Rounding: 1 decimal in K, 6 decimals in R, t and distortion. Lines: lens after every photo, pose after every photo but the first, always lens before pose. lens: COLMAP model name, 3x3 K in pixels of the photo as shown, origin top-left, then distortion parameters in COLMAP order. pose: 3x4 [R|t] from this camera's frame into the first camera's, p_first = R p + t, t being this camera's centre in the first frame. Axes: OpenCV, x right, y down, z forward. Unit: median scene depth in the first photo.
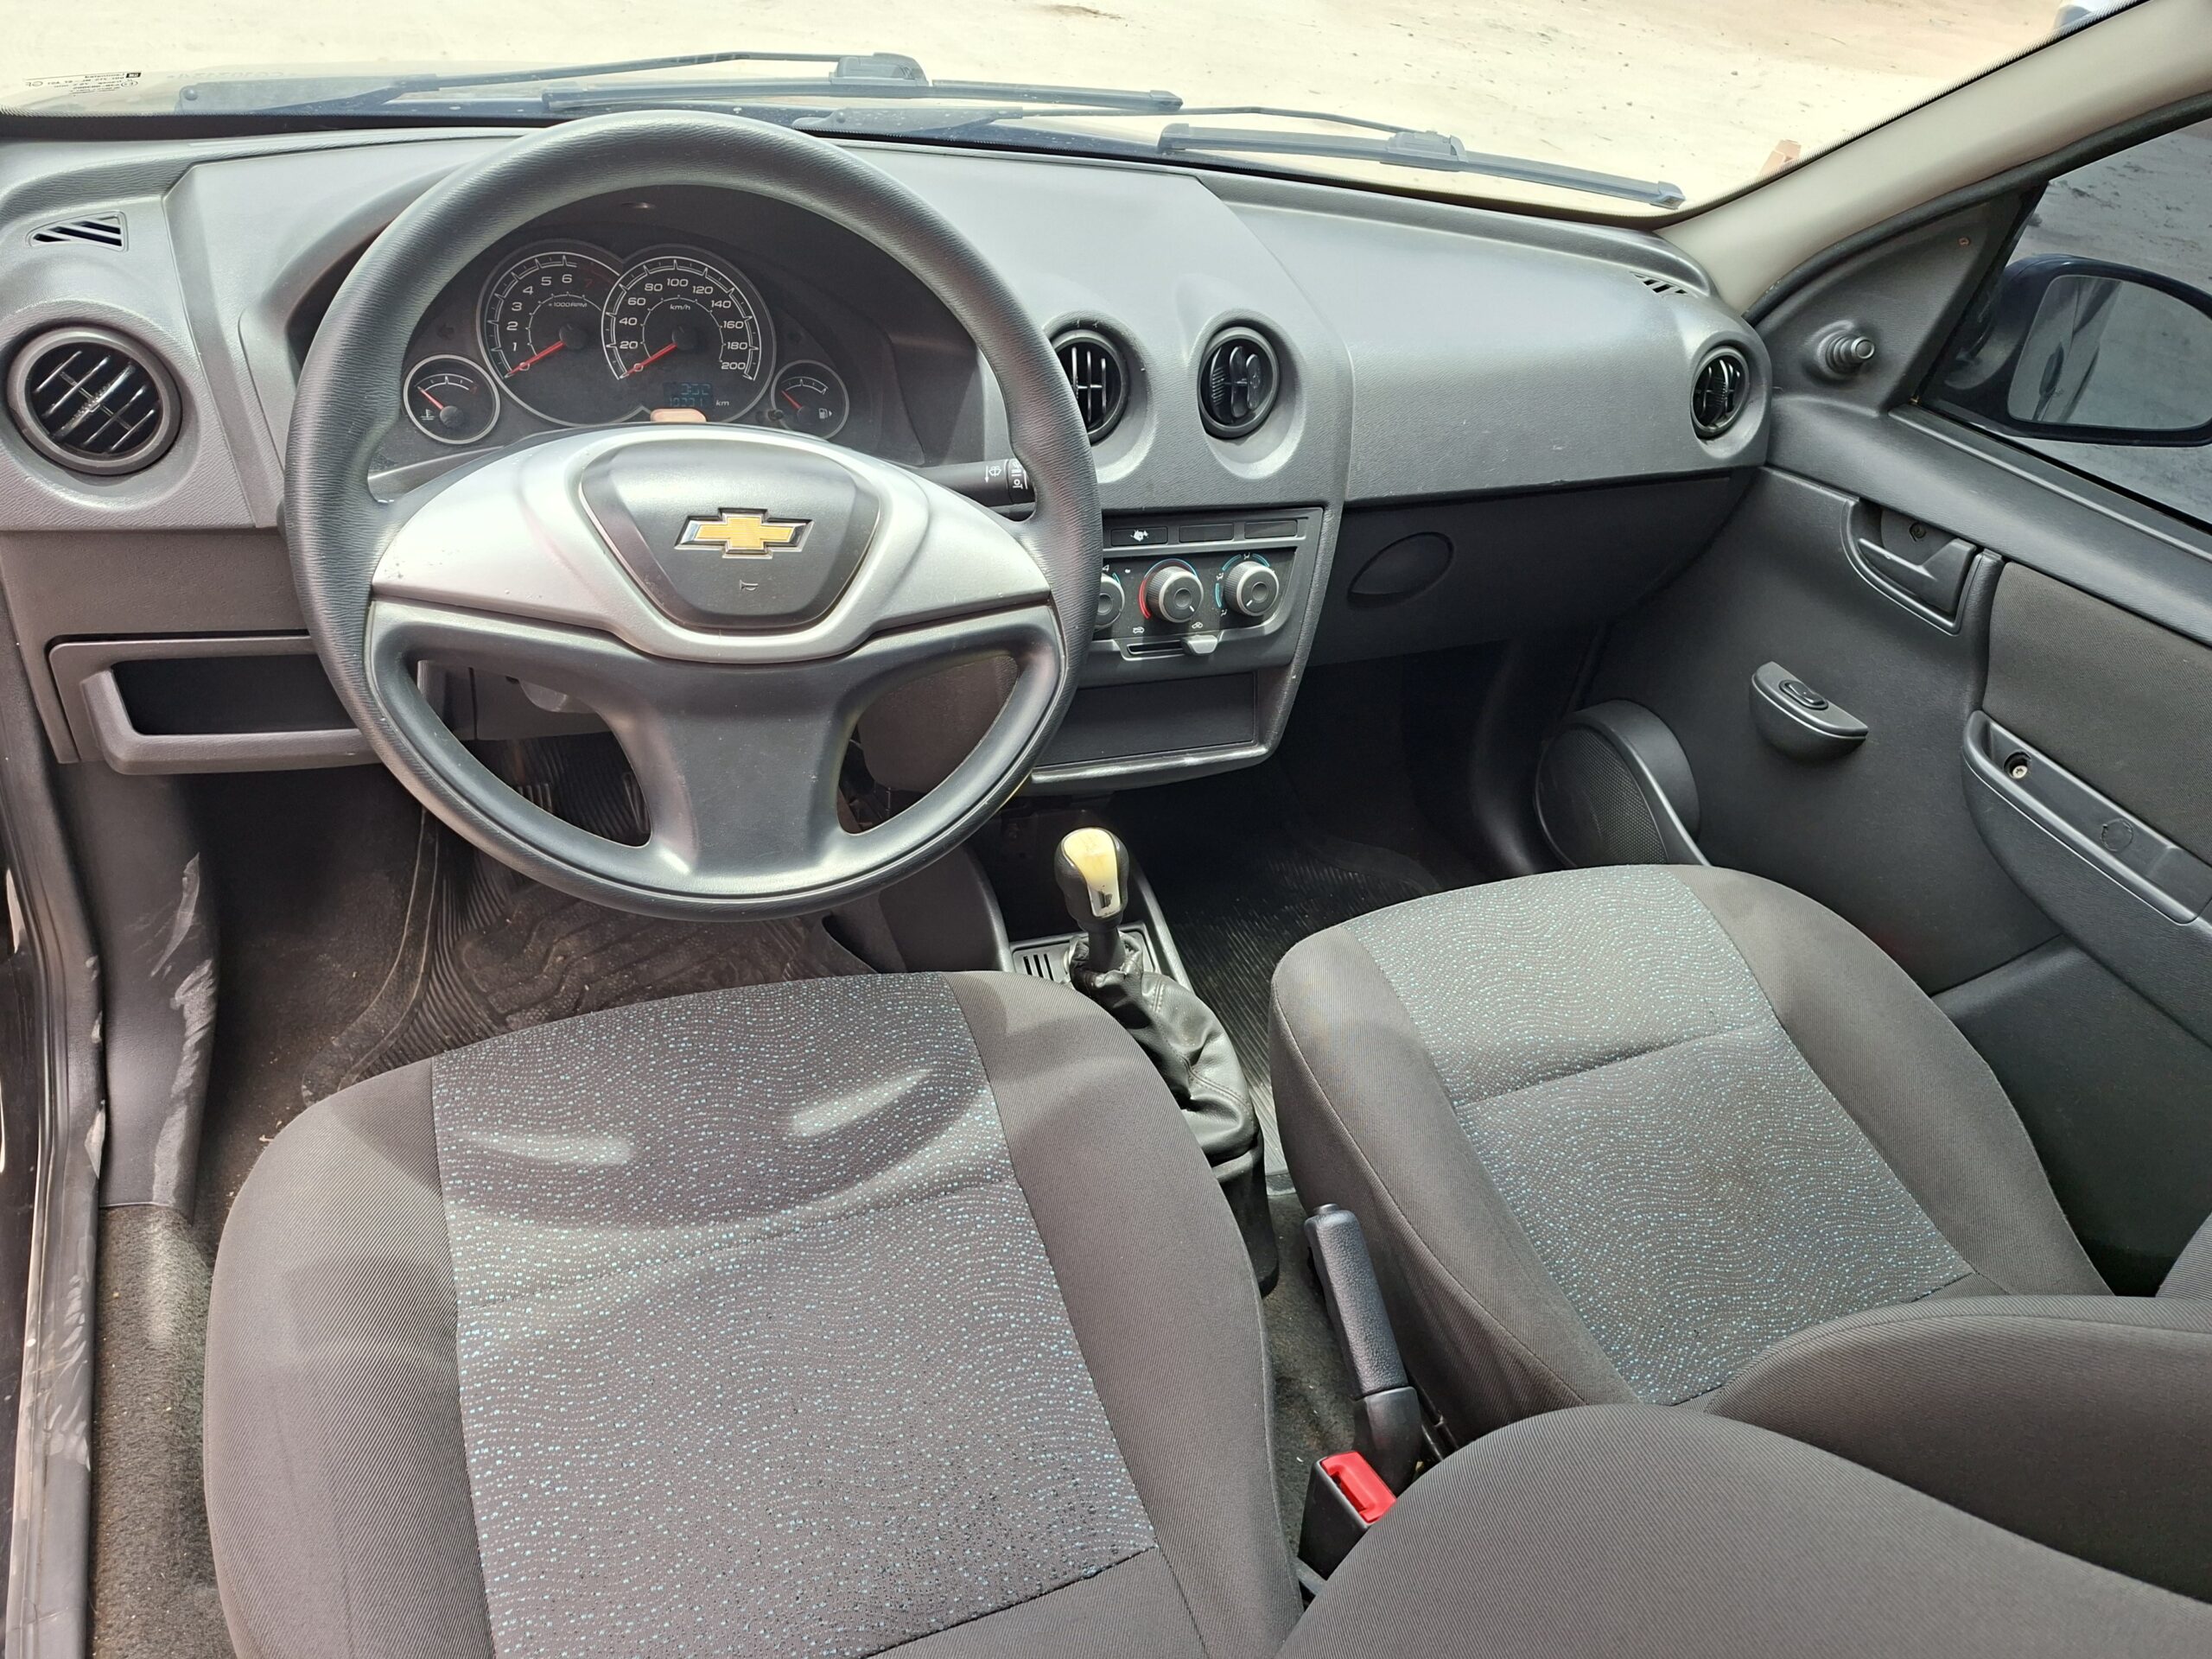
lens RADIAL K [[1550.0, 0, 1126.4], [0, 1550.0, 826.8], [0, 0, 1]] dist [0.060148, -0.067790]
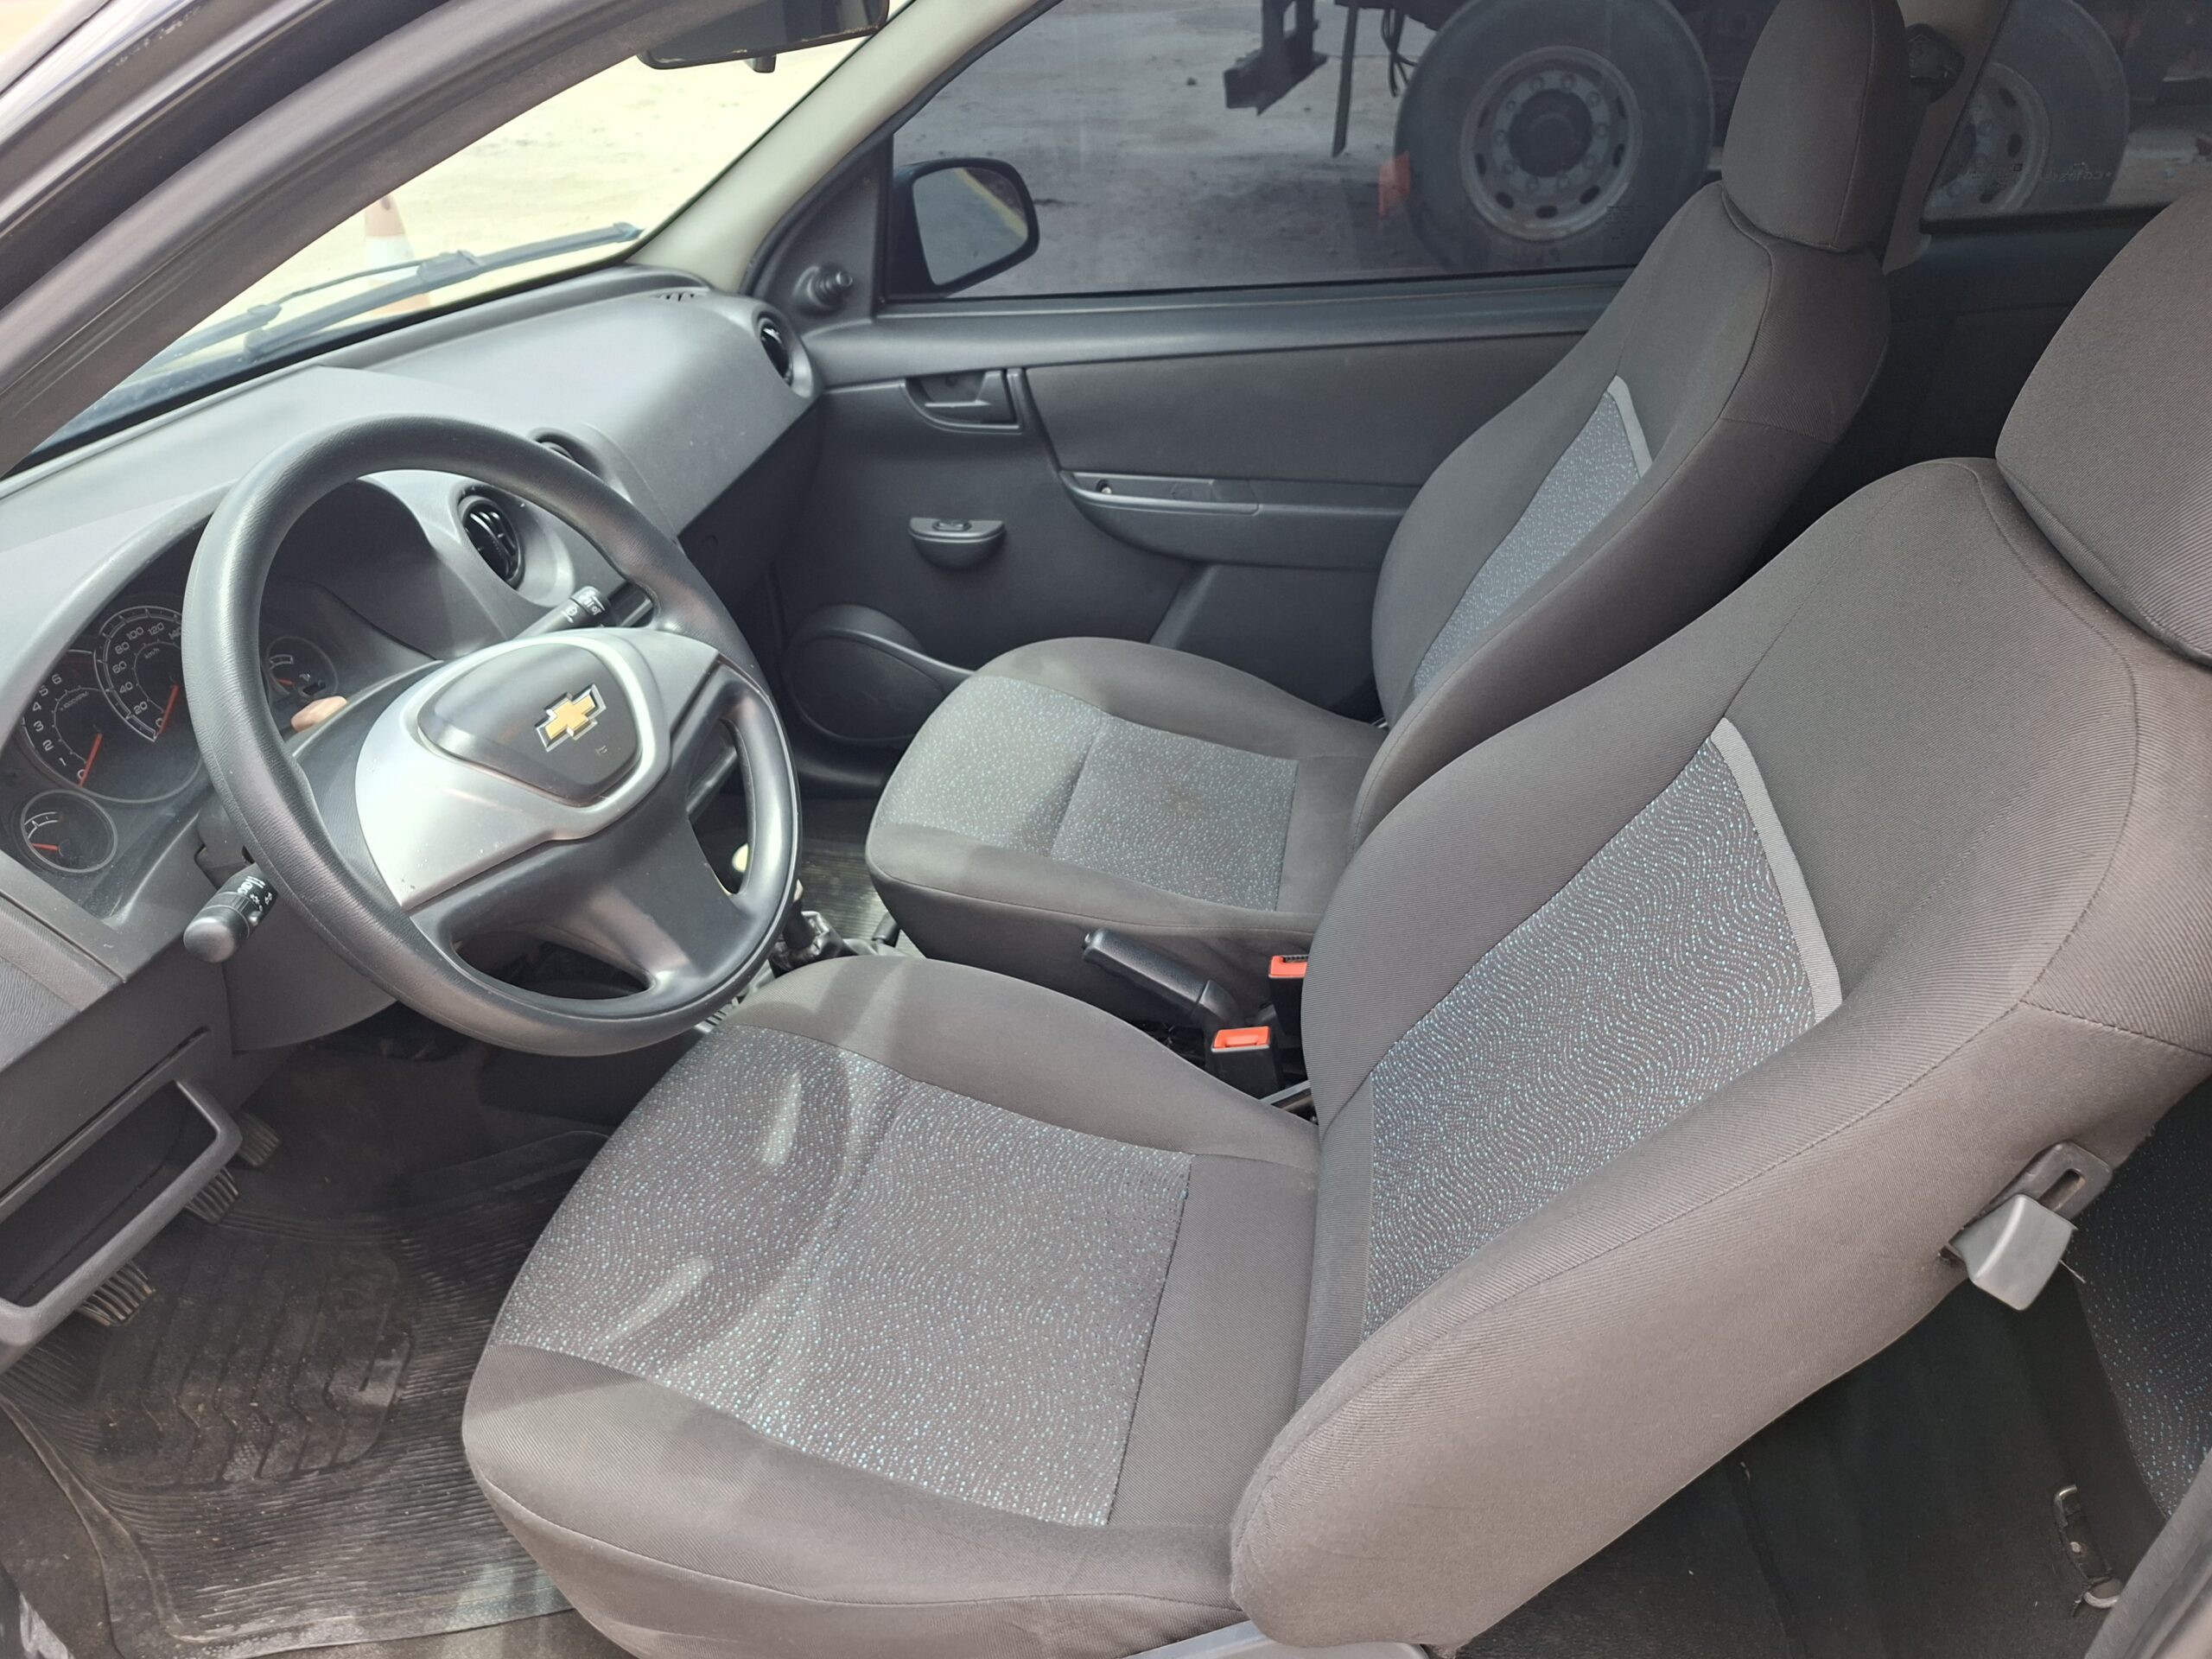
lens RADIAL K [[1550.0, 0, 1121.7], [0, 1550.0, 855.7], [0, 0, 1]] dist [0.060148, -0.067790]
pose [[0.586203, -0.578319, 0.567374, -0.510116], [0.567604, 0.792880, 0.221736, -0.089889], [-0.578094, 0.192061, 0.793045, -0.118430]]
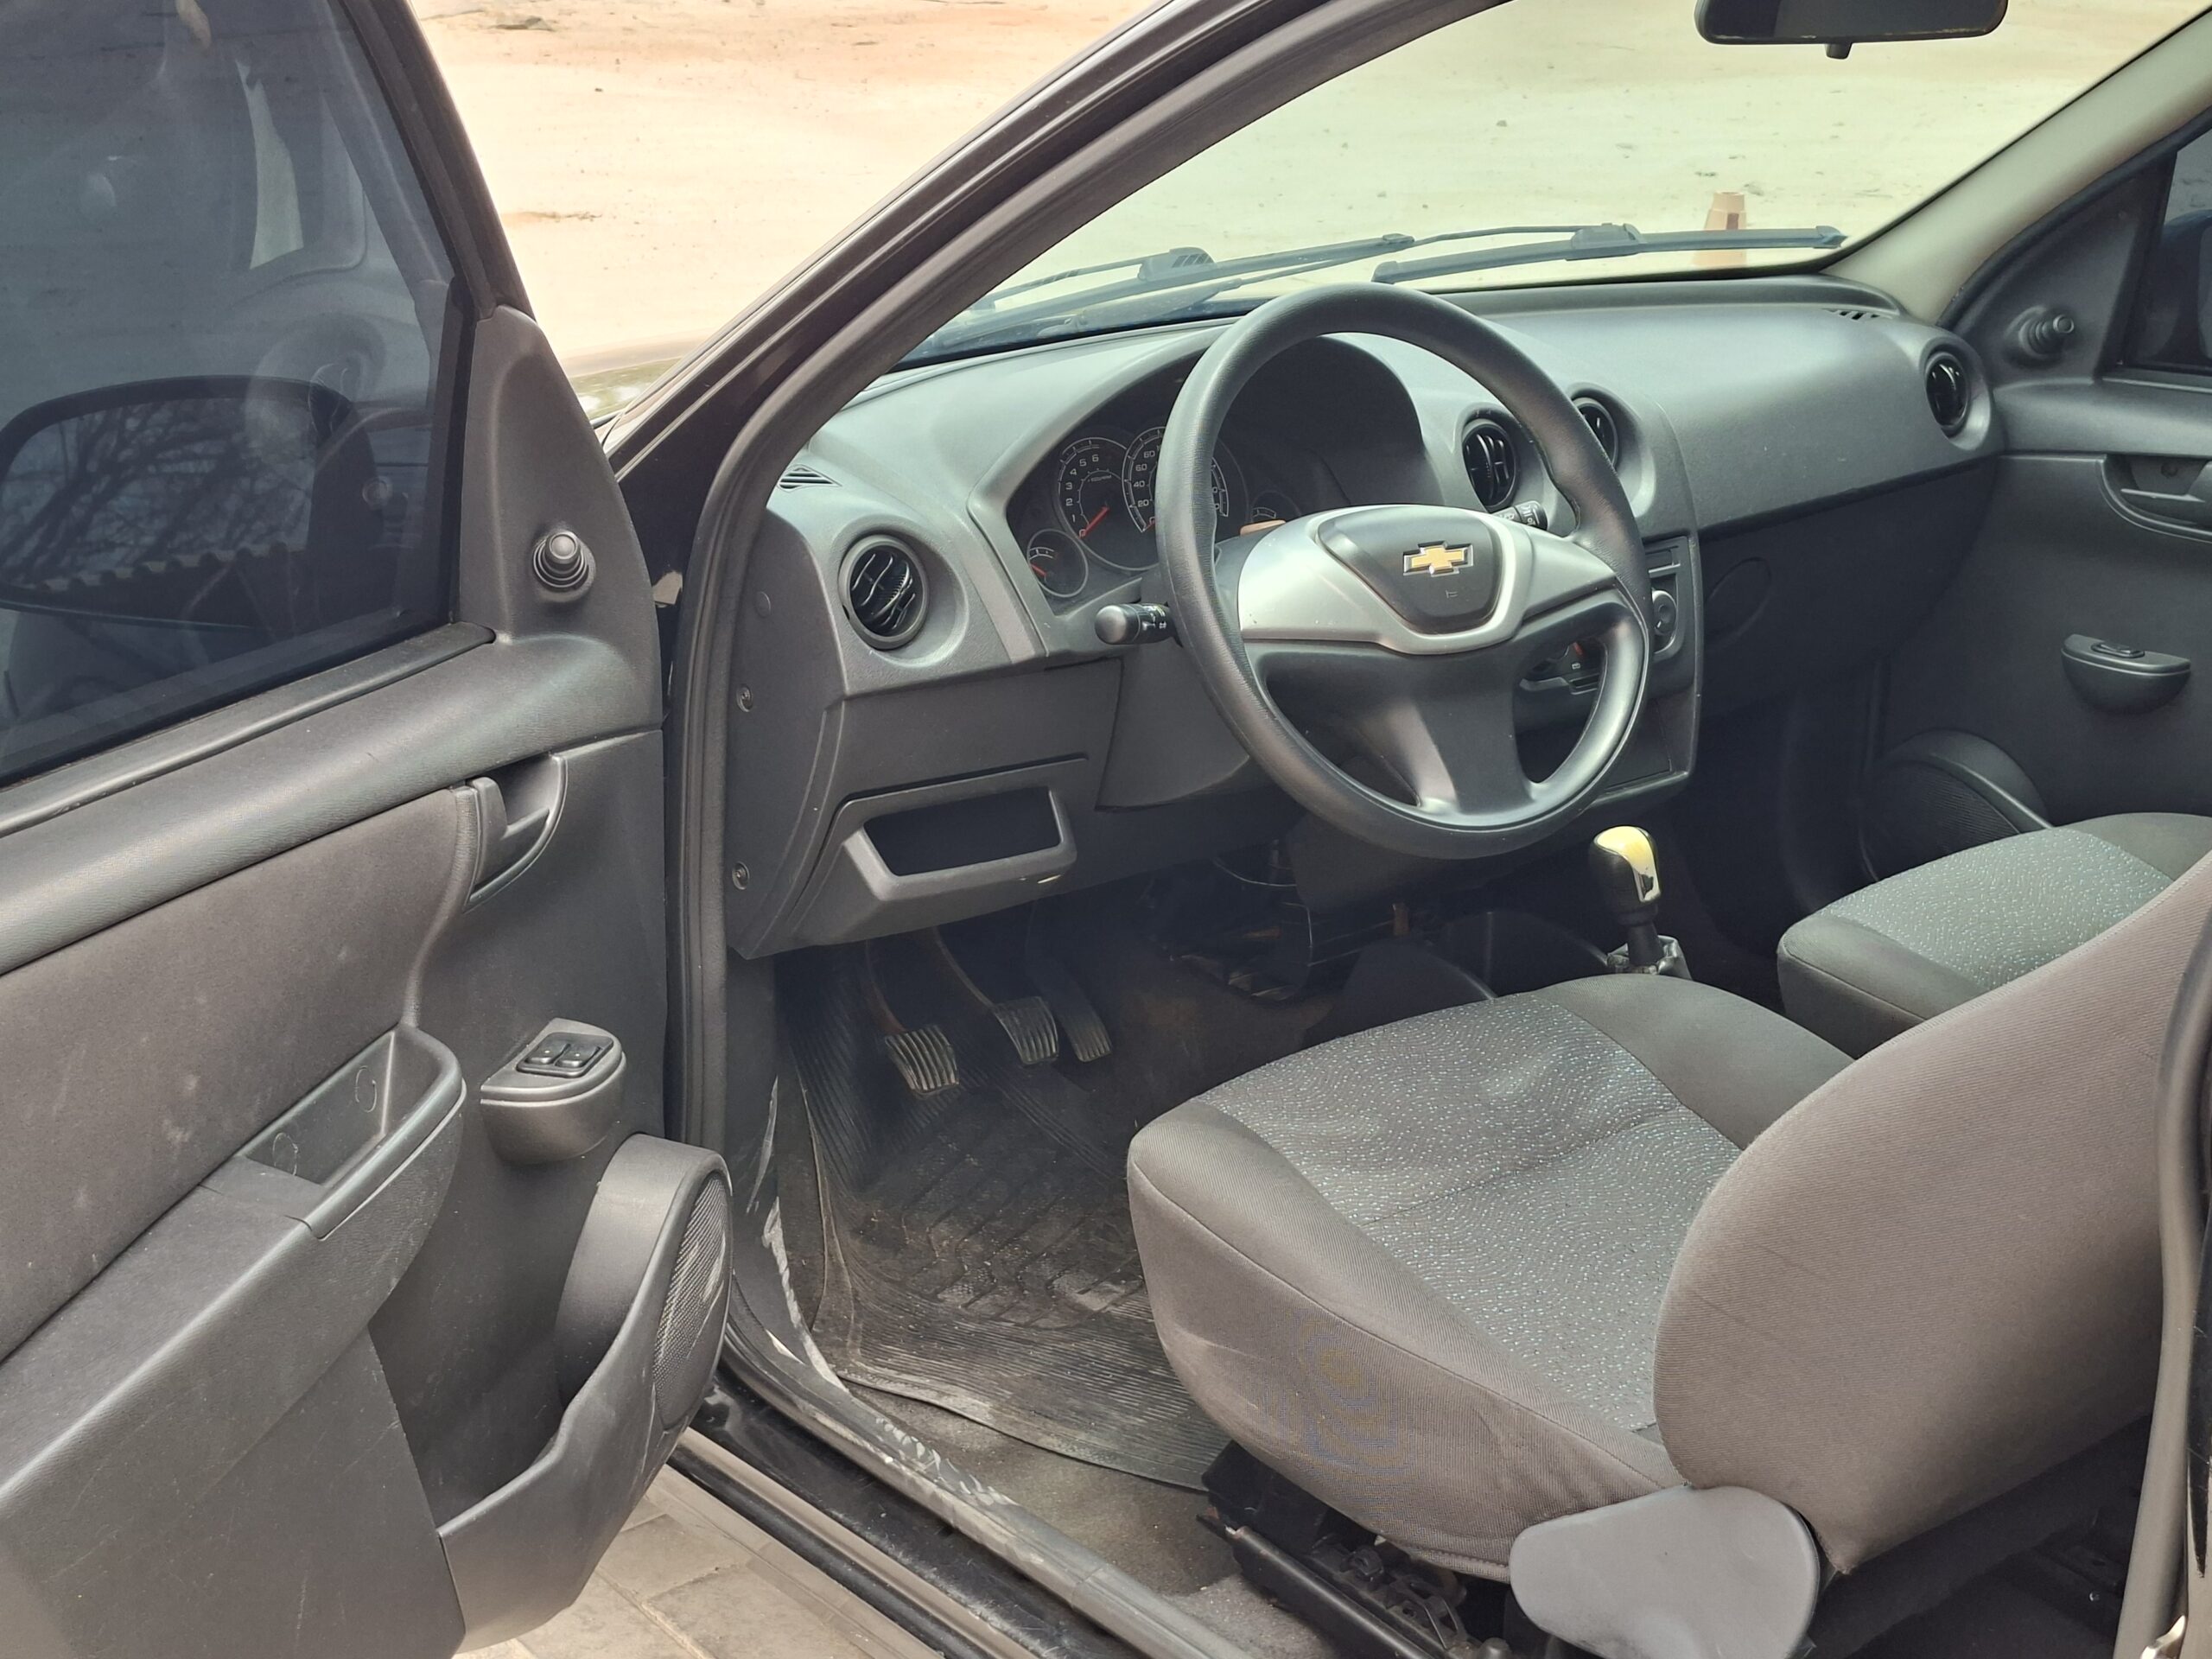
lens RADIAL K [[3068.2, 0, 1109.6], [0, 3068.2, 843.7], [0, 0, 1]] dist [0.106538, 0.000000]
pose [[0.954935, -0.225826, 0.192619, -0.745045], [0.267782, 0.935402, -0.230902, 0.397053], [-0.128033, 0.272076, 0.953720, -0.976402]]
